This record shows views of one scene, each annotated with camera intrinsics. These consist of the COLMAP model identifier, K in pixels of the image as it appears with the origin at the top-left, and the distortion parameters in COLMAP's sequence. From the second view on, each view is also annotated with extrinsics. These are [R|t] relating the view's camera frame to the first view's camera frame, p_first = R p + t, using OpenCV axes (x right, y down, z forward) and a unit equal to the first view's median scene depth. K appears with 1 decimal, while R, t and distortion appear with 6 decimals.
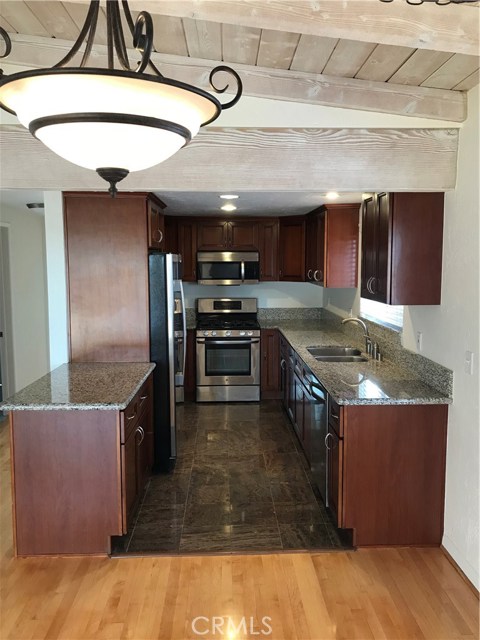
lens RADIAL K [[524.9, 0, 239.0], [0, 524.9, 317.9], [0, 0, 1]] dist [0.018272, -0.001645]
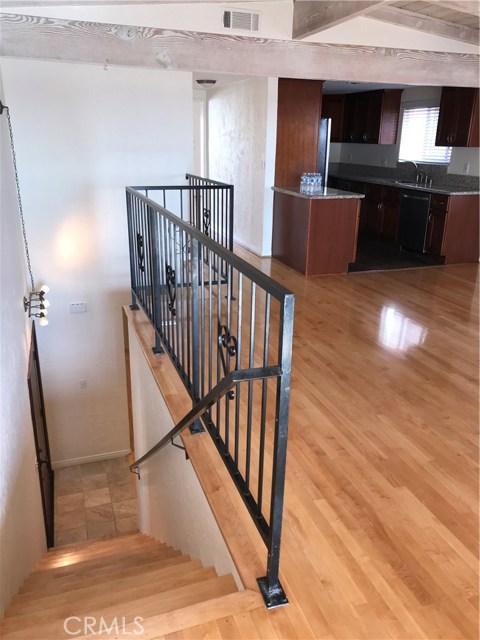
lens RADIAL K [[524.9, 0, 240.1], [0, 524.9, 320.9], [0, 0, 1]] dist [0.018272, -0.001645]
pose [[0.953337, -0.082135, 0.290519, -1.324492], [0.015002, 0.973981, 0.226130, 0.172362], [-0.301534, -0.211220, 0.929765, -0.863496]]
